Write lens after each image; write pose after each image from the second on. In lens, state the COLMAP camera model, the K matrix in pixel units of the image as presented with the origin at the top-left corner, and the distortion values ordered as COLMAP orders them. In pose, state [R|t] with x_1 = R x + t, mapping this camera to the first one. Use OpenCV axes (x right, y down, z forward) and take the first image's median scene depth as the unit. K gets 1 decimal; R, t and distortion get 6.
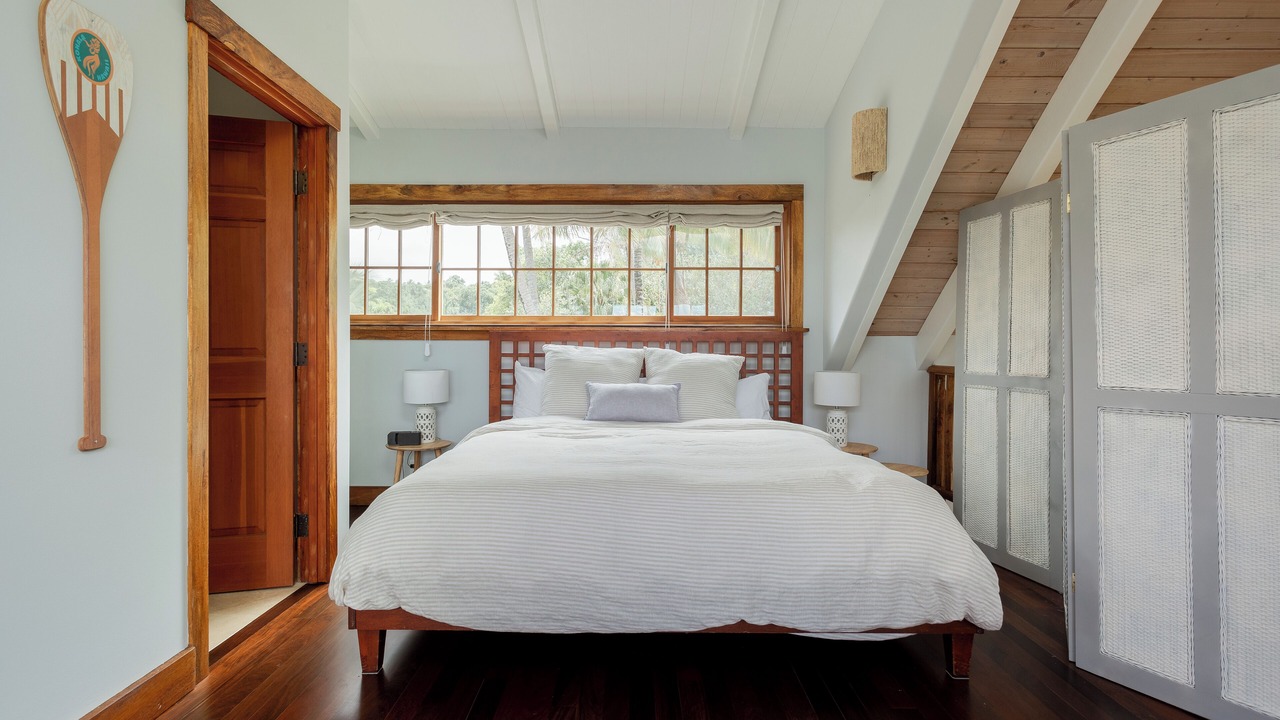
lens RADIAL K [[646.1, 0, 638.8], [0, 646.1, 353.9], [0, 0, 1]] dist [-0.002068, 0.002585]
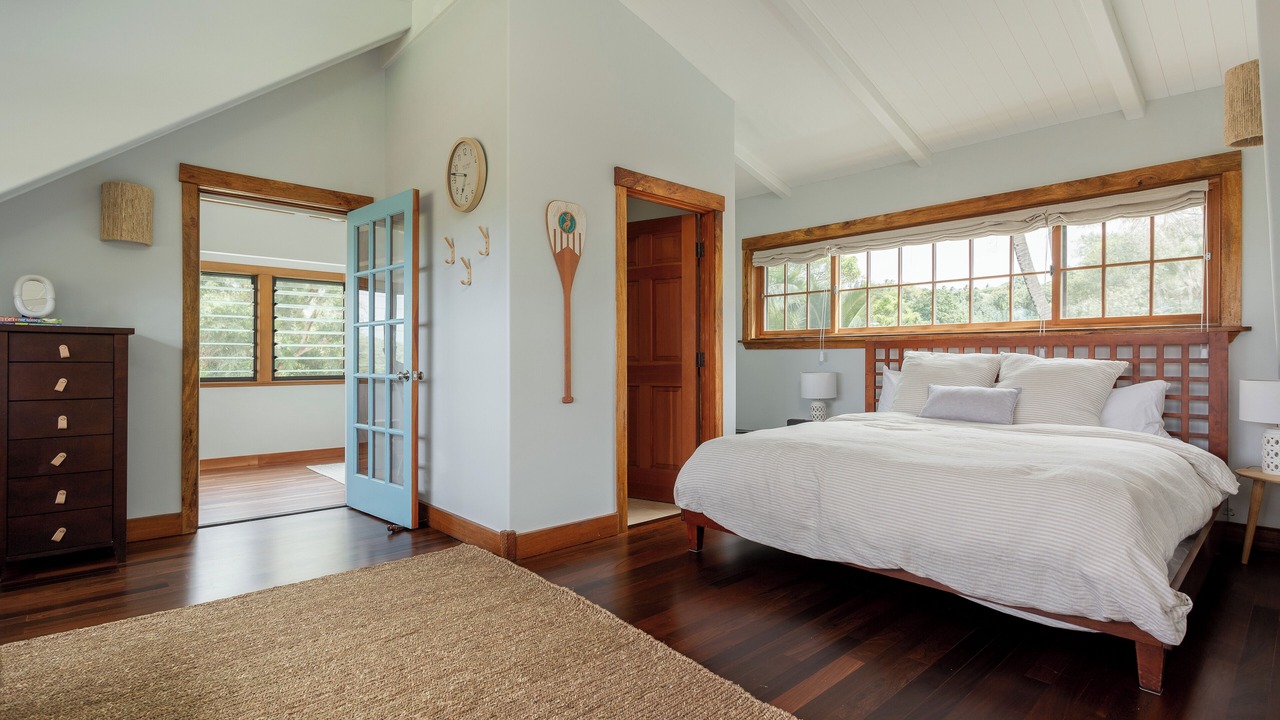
lens RADIAL K [[646.1, 0, 644.0], [0, 646.1, 362.8], [0, 0, 1]] dist [-0.002068, 0.002585]
pose [[0.676769, 0.000335, -0.736195, 0.392331], [0.000822, 0.999999, 0.001211, 0.004609], [0.736195, -0.001425, 0.676768, -0.118962]]
